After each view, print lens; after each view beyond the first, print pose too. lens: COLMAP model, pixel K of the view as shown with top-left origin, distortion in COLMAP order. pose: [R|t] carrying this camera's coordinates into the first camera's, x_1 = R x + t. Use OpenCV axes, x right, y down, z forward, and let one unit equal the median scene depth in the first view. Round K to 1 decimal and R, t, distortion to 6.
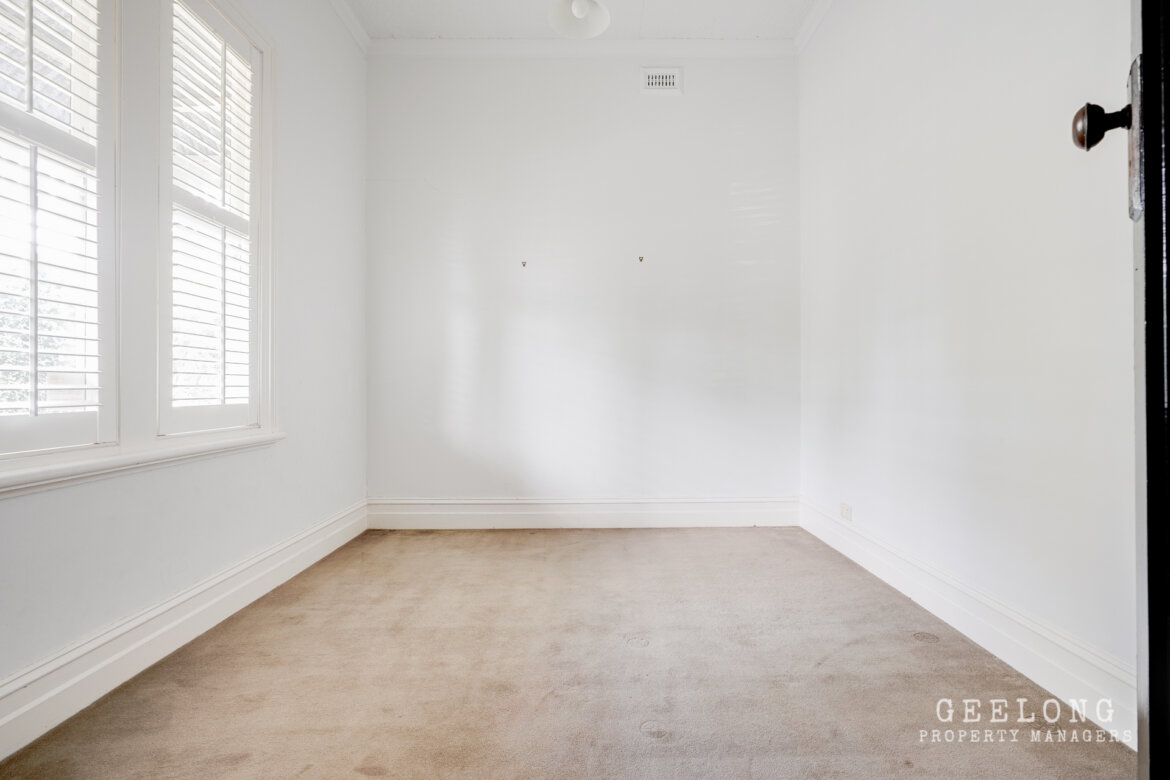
lens RADIAL K [[526.1, 0, 589.0], [0, 526.1, 390.4], [0, 0, 1]] dist [-0.017487, 0.000150]
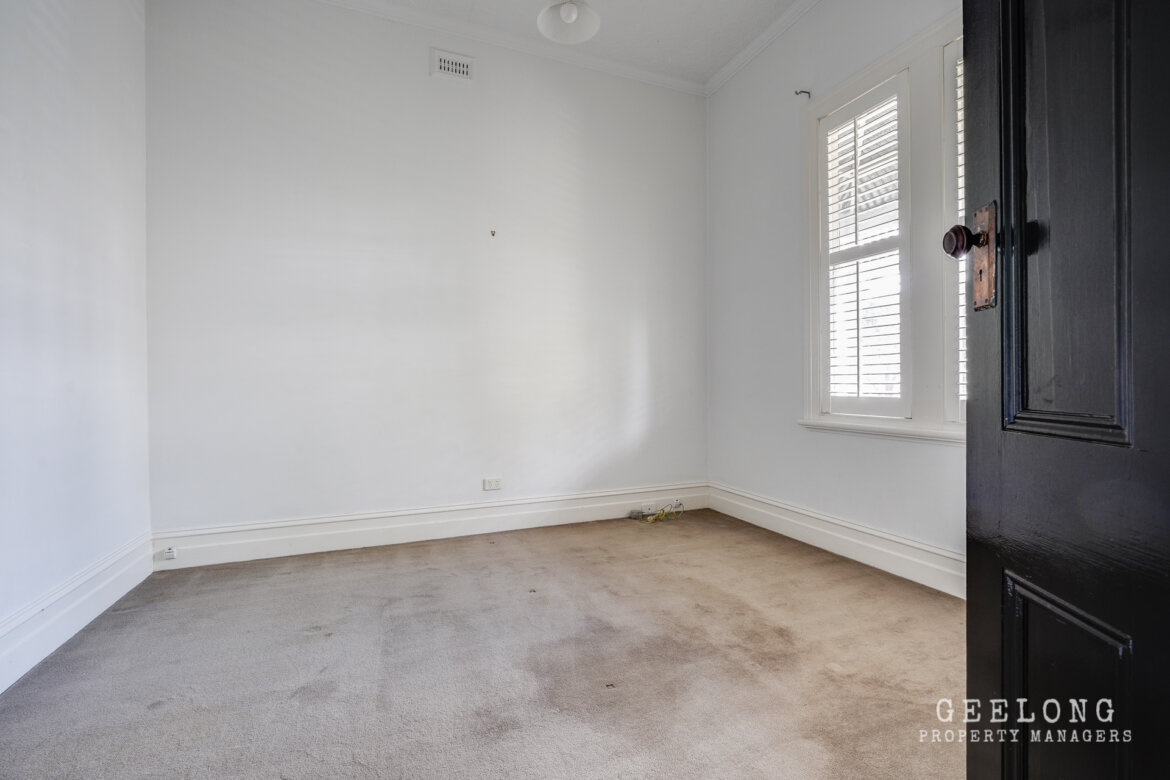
lens RADIAL K [[526.1, 0, 589.0], [0, 526.1, 390.4], [0, 0, 1]] dist [-0.017487, 0.000150]
pose [[-0.964500, 0.038757, -0.261225, 0.351390], [0.033578, 0.999142, 0.024263, -0.050085], [0.261941, 0.014630, -0.964973, 2.259980]]
